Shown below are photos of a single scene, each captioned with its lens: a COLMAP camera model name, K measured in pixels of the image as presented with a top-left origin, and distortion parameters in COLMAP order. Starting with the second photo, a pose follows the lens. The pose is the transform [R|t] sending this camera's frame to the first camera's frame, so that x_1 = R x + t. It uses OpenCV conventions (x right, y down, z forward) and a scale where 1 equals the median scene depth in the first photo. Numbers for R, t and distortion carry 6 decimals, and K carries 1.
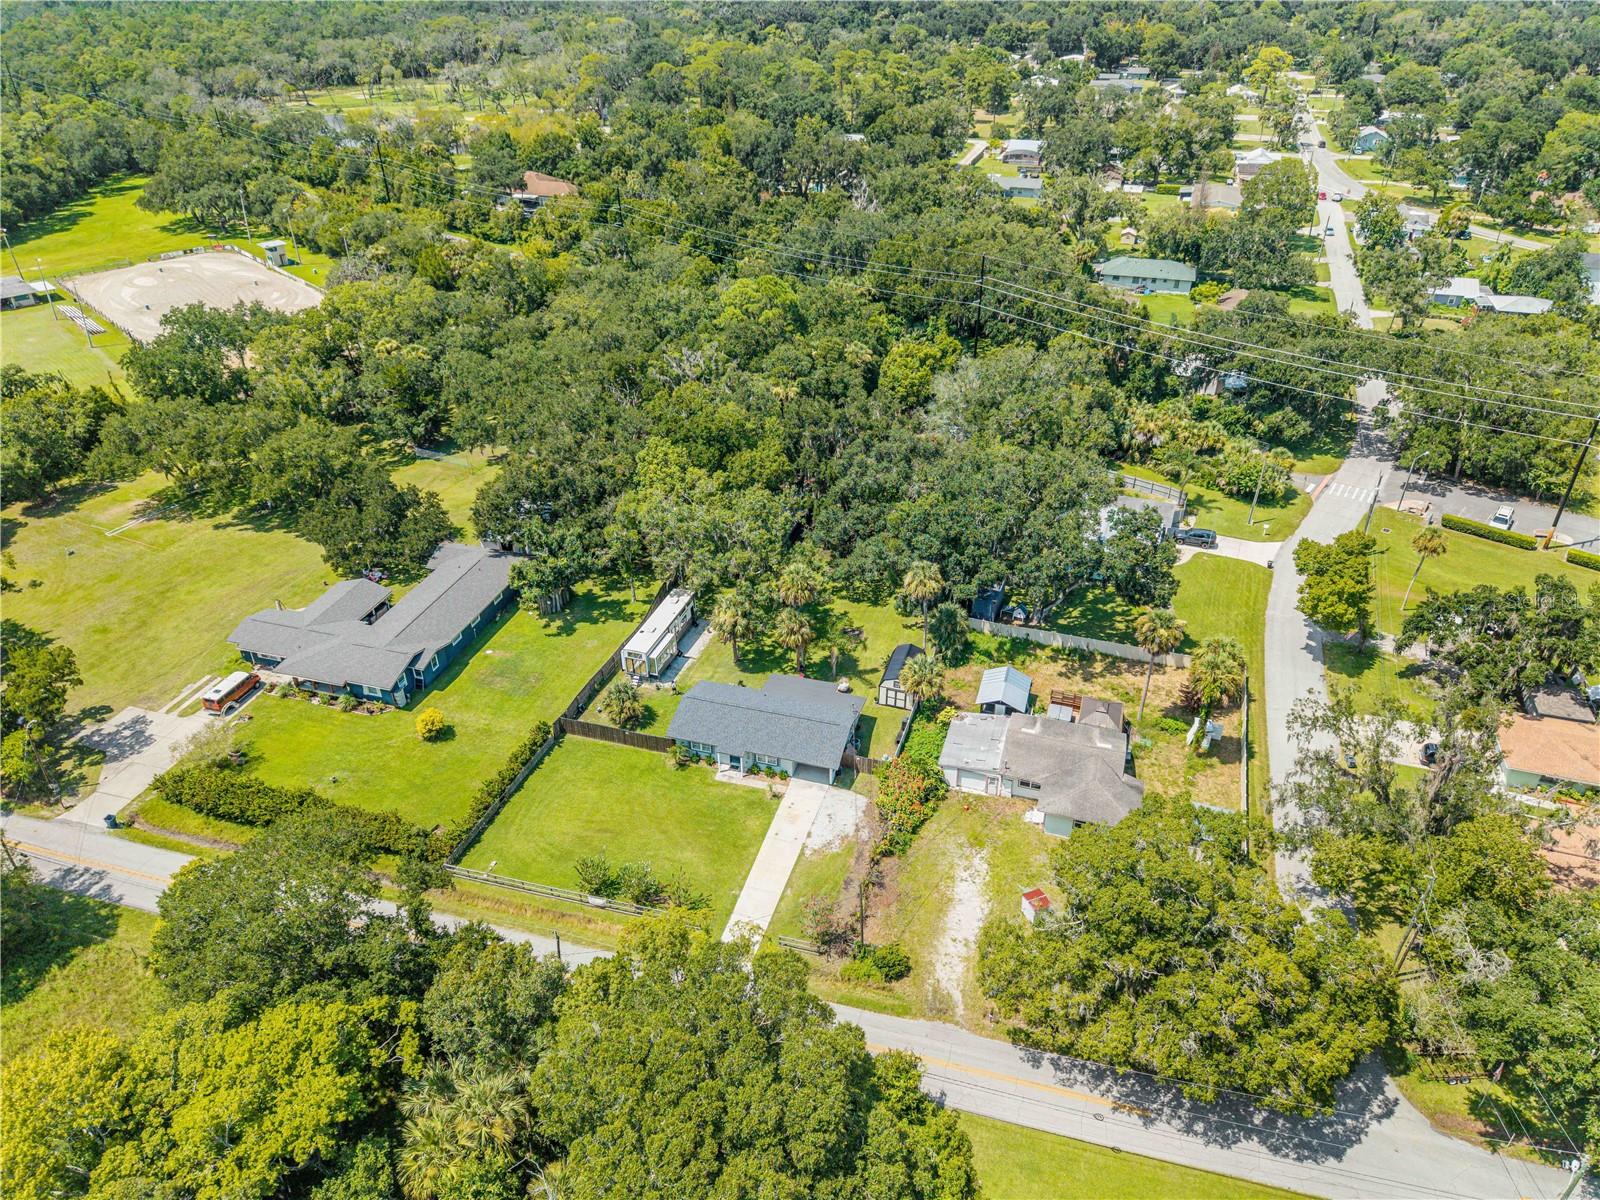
lens RADIAL K [[1071.1, 0, 810.6], [0, 1071.1, 630.6], [0, 0, 1]] dist [0.003348, -0.005710]
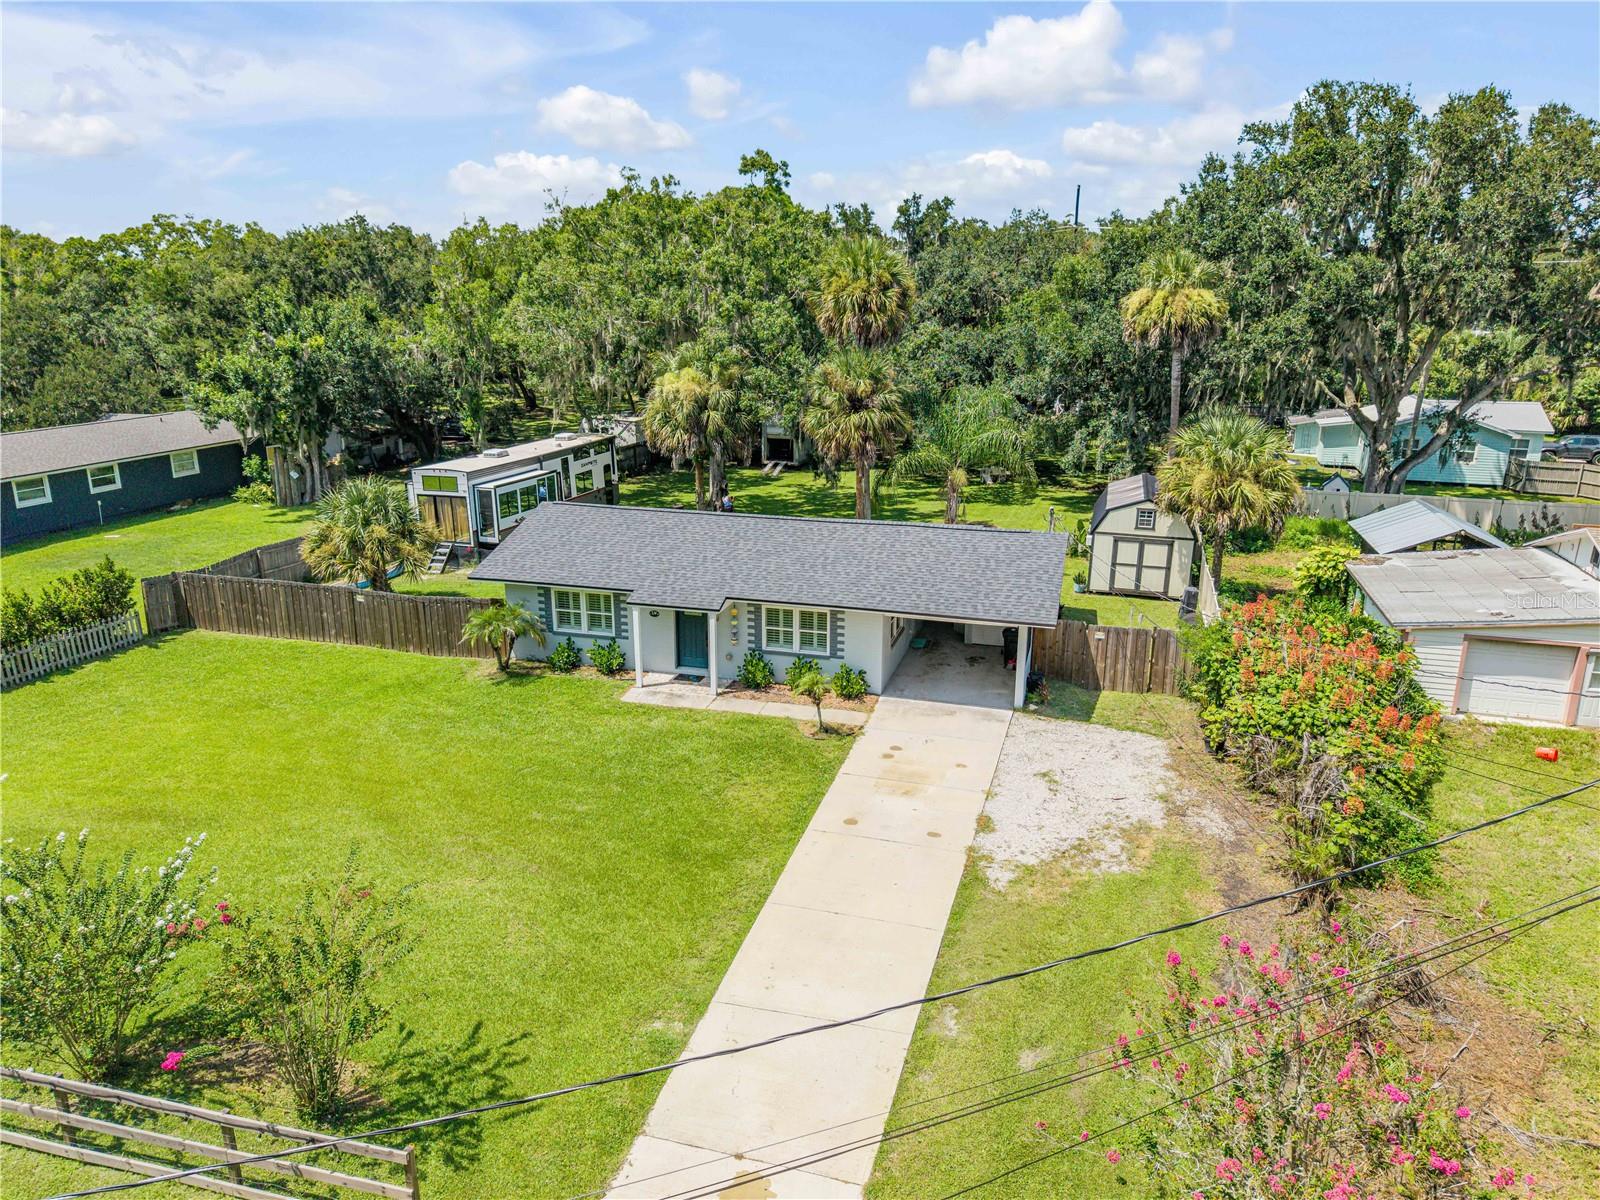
lens RADIAL K [[1080.7, 0, 805.2], [0, 1080.7, 606.5], [0, 0, 1]] dist [0.007839, -0.005612]
pose [[0.999833, 0.003216, 0.017991, -0.034054], [0.002499, 0.951092, -0.308897, 0.159817], [-0.018105, 0.308891, 0.950925, 0.547670]]
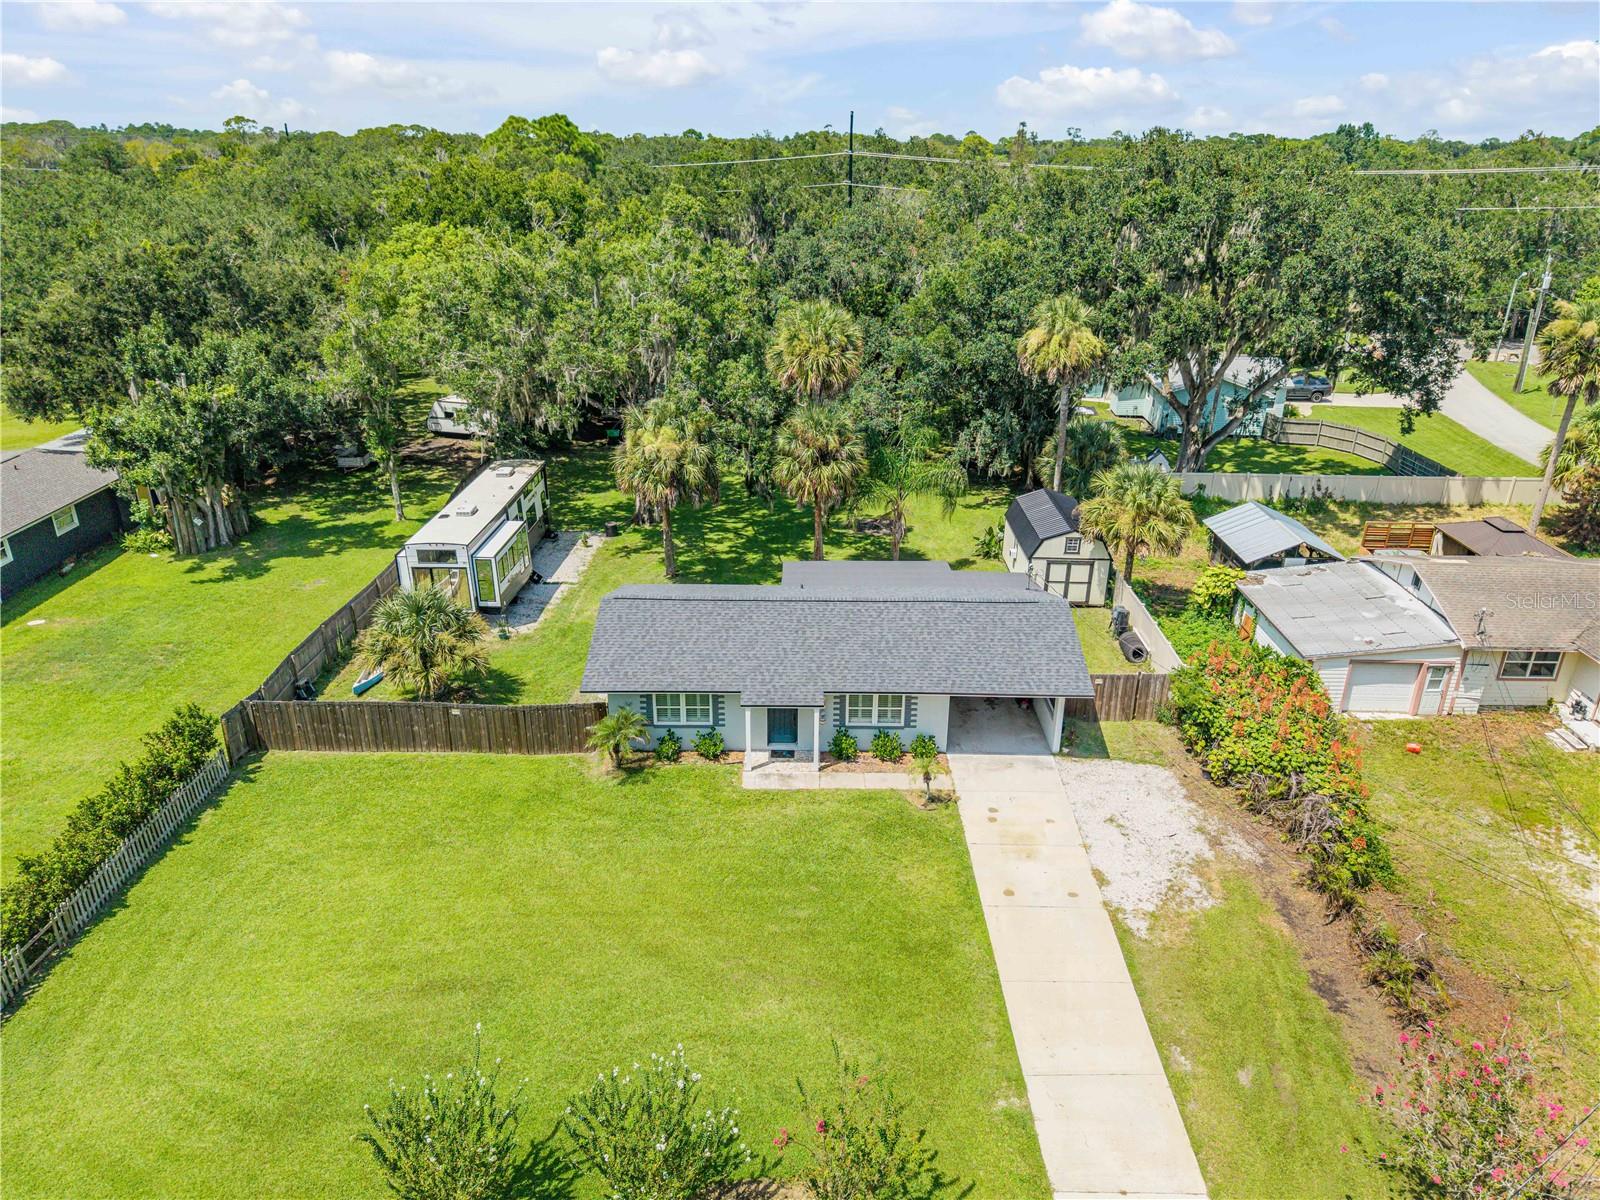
lens RADIAL K [[1077.0, 0, 805.4], [0, 1077.0, 608.2], [0, 0, 1]] dist [0.009162, -0.007094]
pose [[0.957785, -0.102237, 0.268691, -0.122643], [0.149577, 0.975380, -0.162053, 0.109528], [-0.245508, 0.195402, 0.949497, 0.503457]]
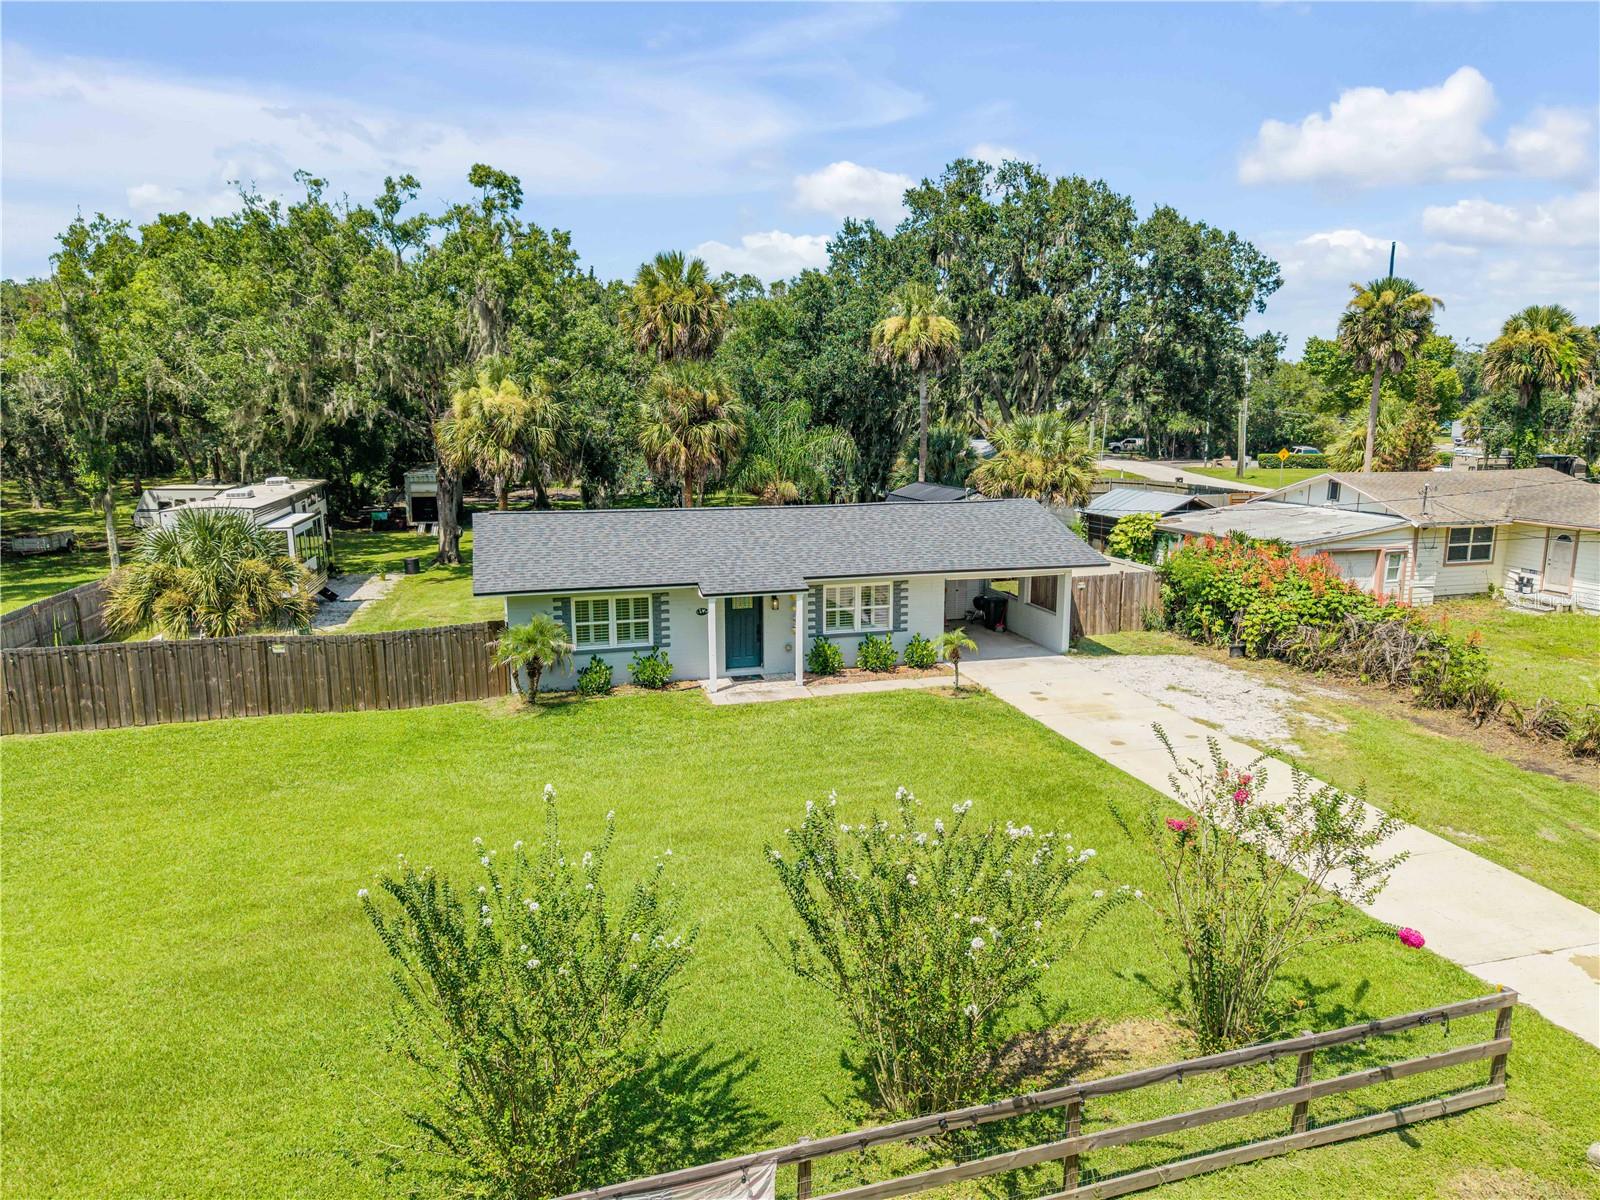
lens RADIAL K [[1077.0, 0, 805.4], [0, 1077.0, 608.2], [0, 0, 1]] dist [0.009162, -0.007094]
pose [[0.840055, -0.097786, 0.533615, -0.160432], [0.301756, 0.901641, -0.309818, 0.158339], [-0.450833, 0.421286, 0.786936, 0.601101]]
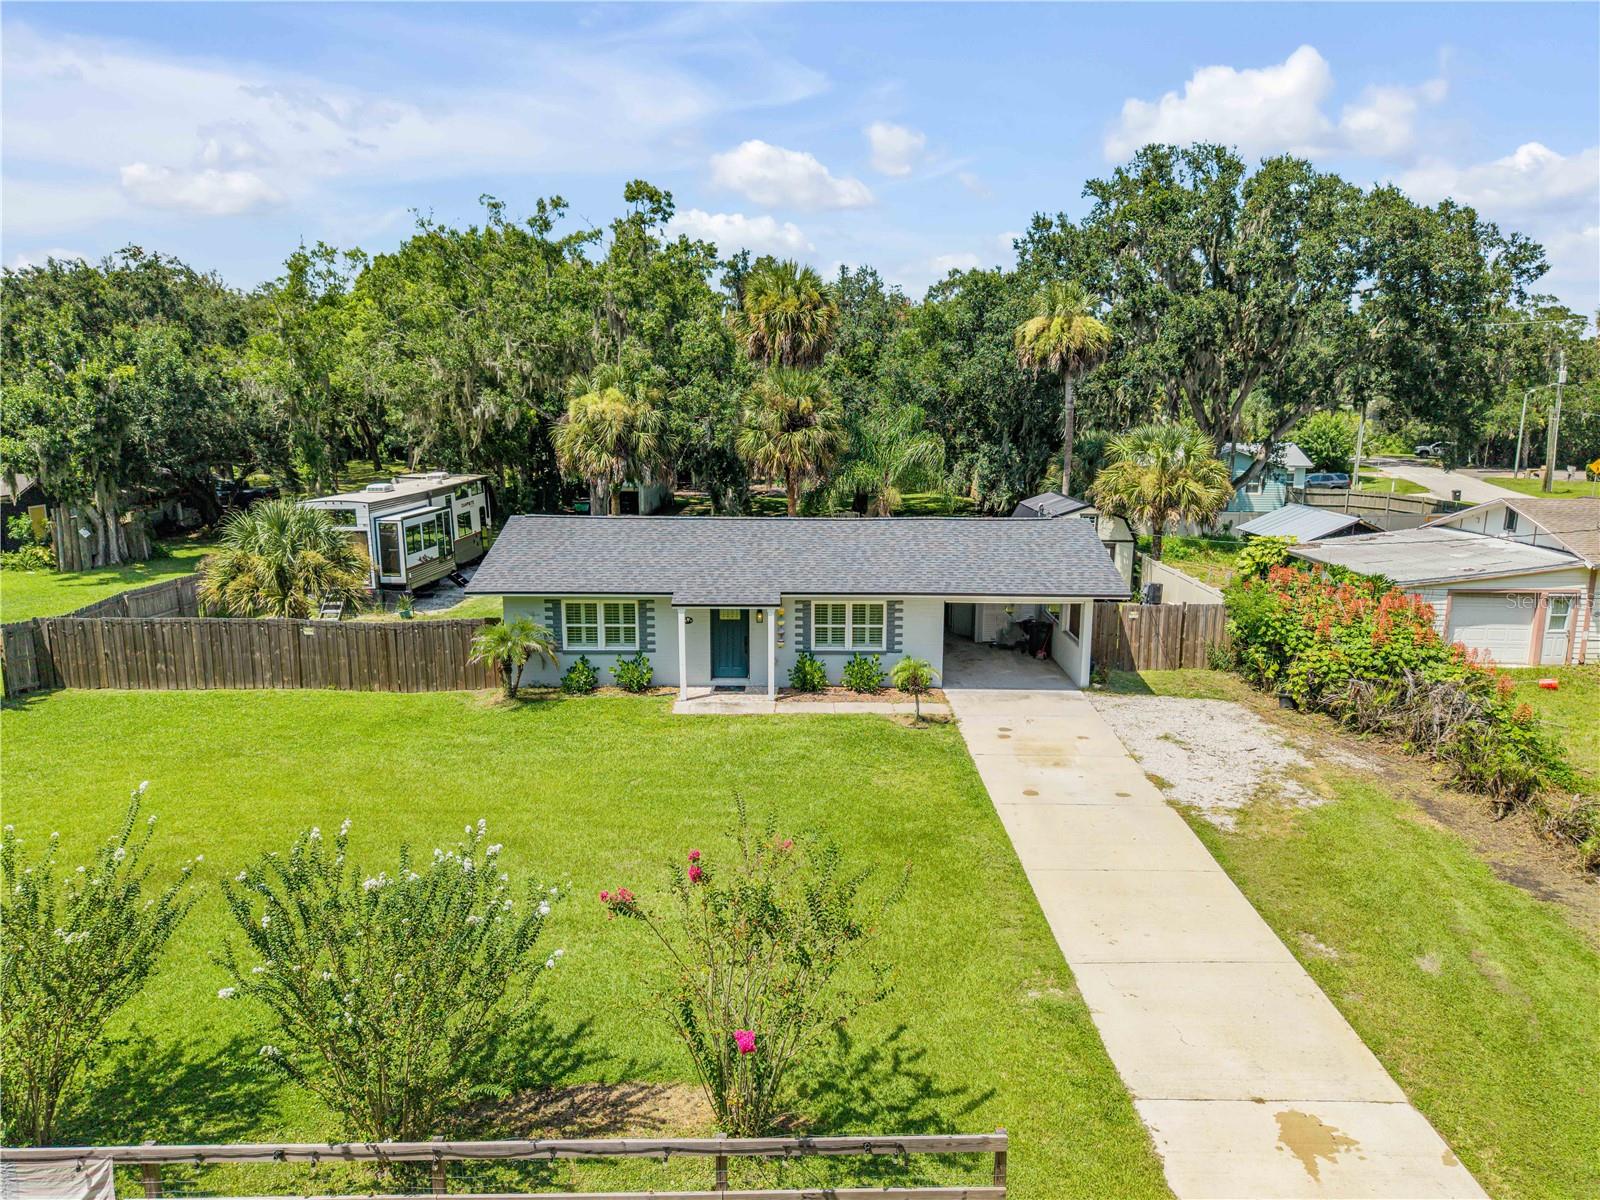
lens RADIAL K [[1077.0, 0, 805.4], [0, 1077.0, 608.2], [0, 0, 1]] dist [0.009162, -0.007094]
pose [[0.959222, -0.047347, 0.278659, -0.101294], [0.152055, 0.917499, -0.367525, 0.168185], [-0.238268, 0.394909, 0.887285, 0.578321]]
